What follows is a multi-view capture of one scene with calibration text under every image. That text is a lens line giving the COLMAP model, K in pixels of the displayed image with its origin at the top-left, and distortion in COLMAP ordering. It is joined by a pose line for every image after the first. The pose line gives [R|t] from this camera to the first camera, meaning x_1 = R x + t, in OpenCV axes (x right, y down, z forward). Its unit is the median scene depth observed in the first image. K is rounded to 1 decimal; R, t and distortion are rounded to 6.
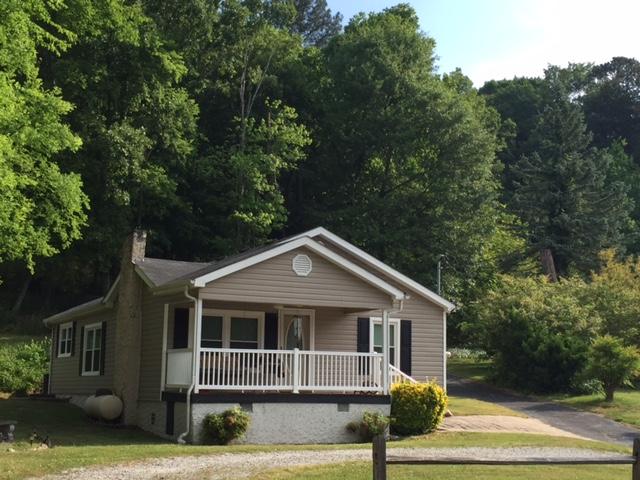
lens RADIAL K [[964.1, 0, 320.0], [0, 964.1, 240.0], [0, 0, 1]] dist [0.024060, 0.050101]
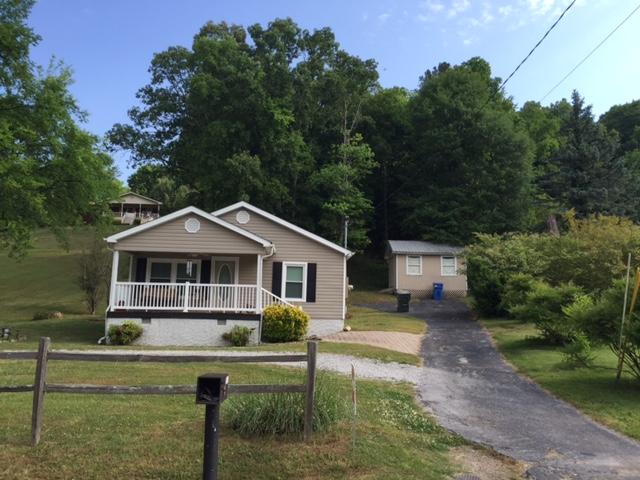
lens RADIAL K [[541.3, 0, 320.0], [0, 541.3, 240.0], [0, 0, 1]] dist [0.116270, -0.133629]
pose [[0.915361, -0.041504, -0.400490, 0.481320], [0.047510, 0.998858, 0.005073, 0.051431], [0.399822, -0.023671, 0.916287, 0.302975]]
